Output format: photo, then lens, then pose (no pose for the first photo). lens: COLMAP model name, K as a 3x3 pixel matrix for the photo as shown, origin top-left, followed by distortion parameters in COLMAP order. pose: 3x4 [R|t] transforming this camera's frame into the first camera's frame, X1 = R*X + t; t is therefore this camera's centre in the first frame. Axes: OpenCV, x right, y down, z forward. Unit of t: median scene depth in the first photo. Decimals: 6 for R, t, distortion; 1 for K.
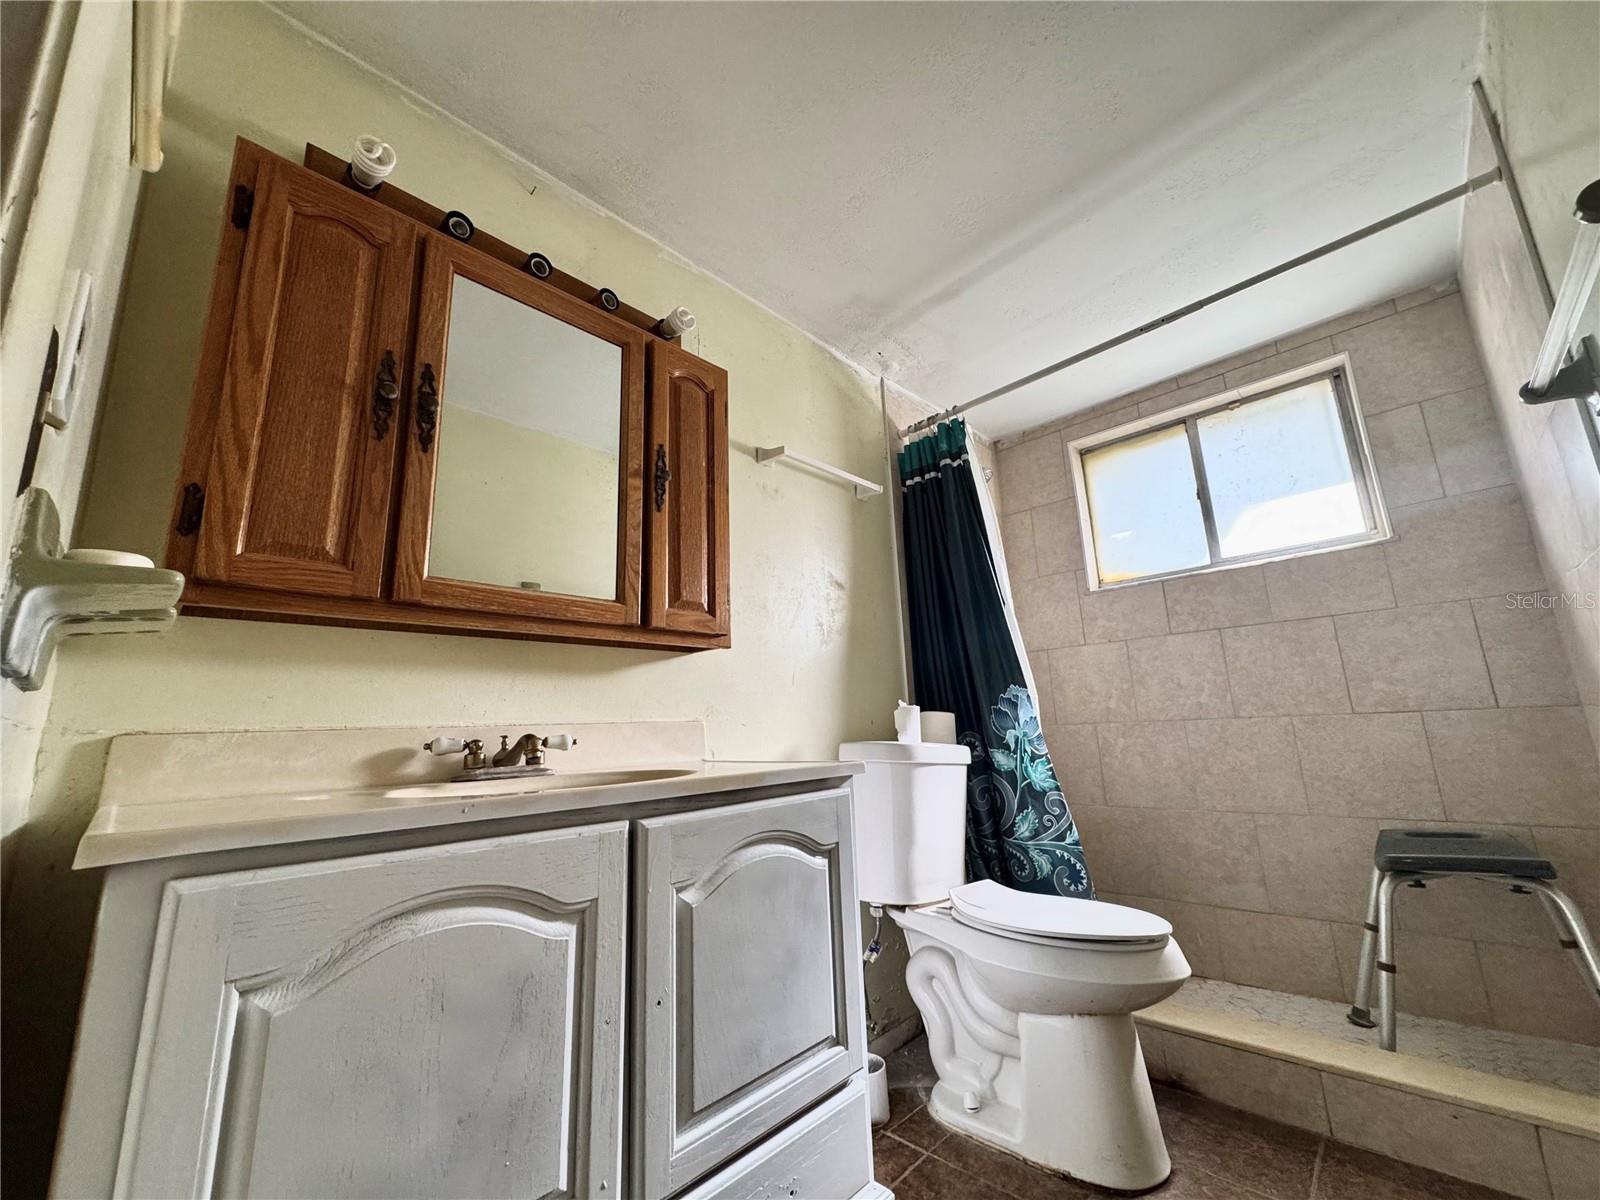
lens RADIAL K [[636.2, 0, 797.5], [0, 636.2, 600.3], [0, 0, 1]] dist [-0.000917, 0.000668]
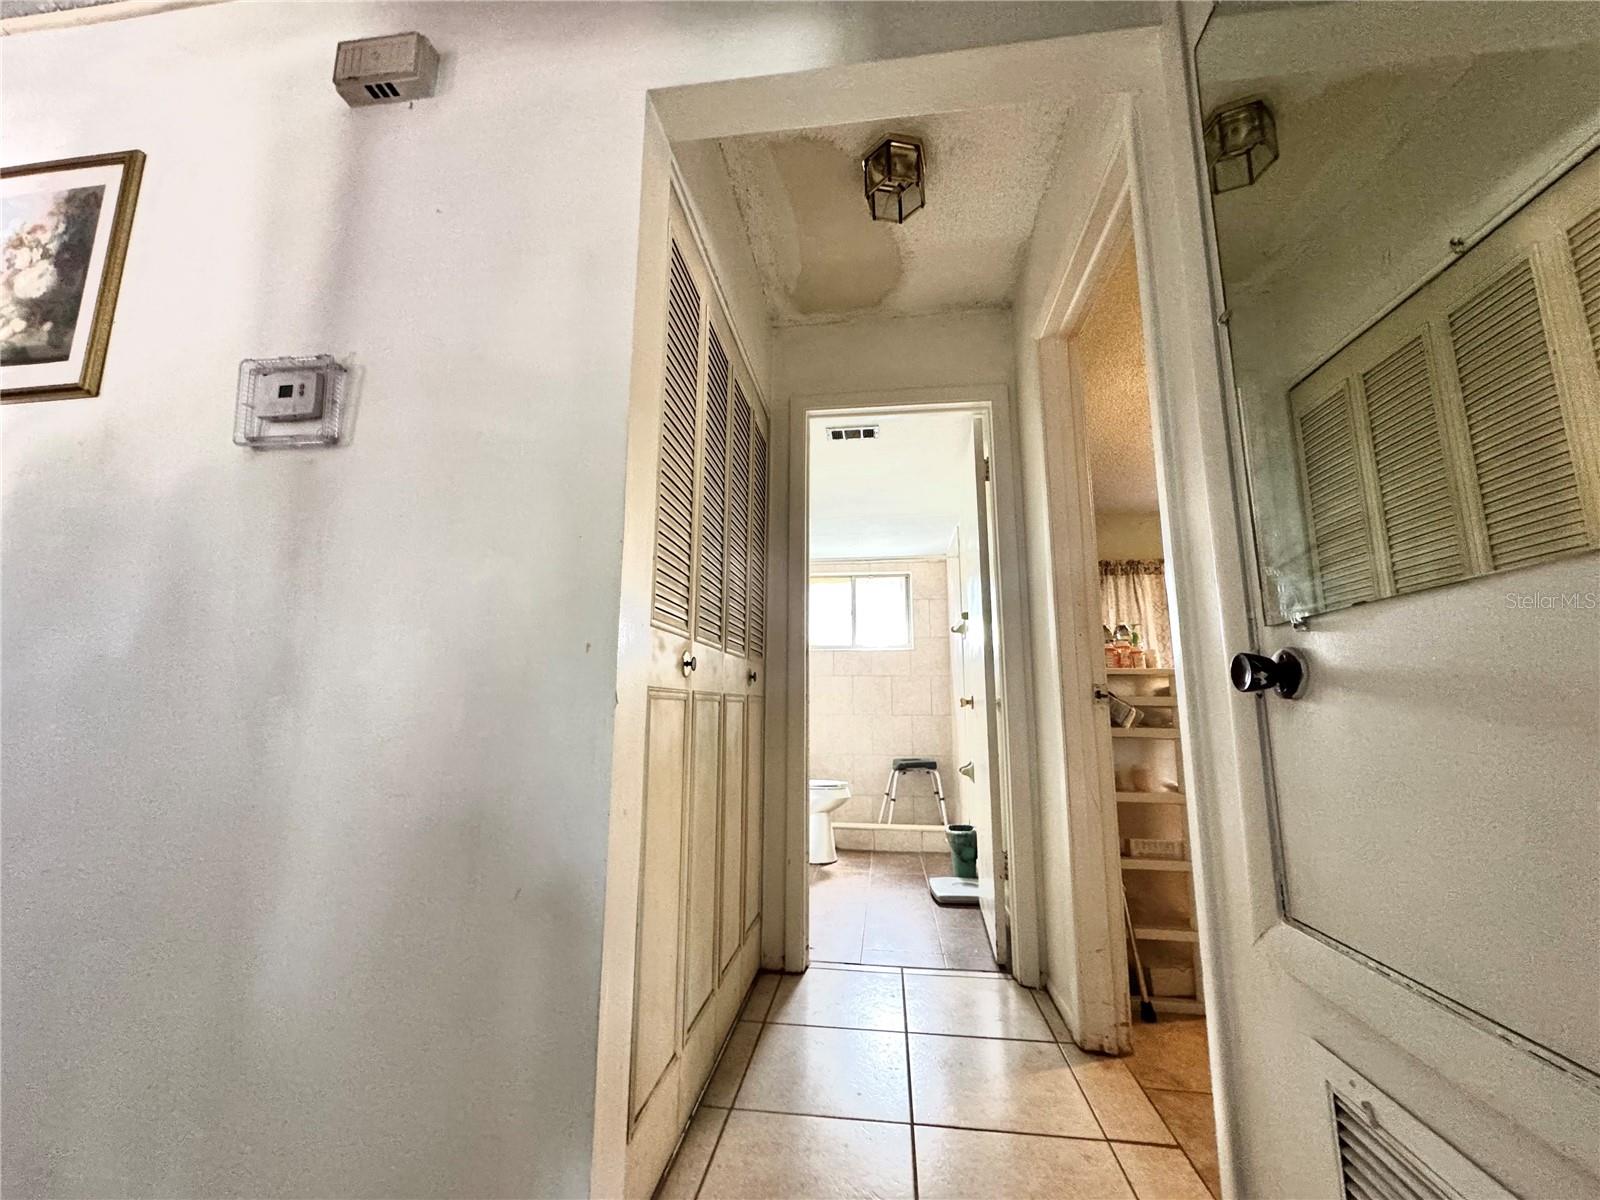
lens RADIAL K [[636.2, 0, 799.7], [0, 636.2, 597.6], [0, 0, 1]] dist [-0.000917, 0.000668]
pose [[0.799531, 0.148388, 0.582006, -1.321454], [-0.161495, 0.986428, -0.029645, -0.203792], [-0.578506, -0.070289, 0.812644, -1.114401]]
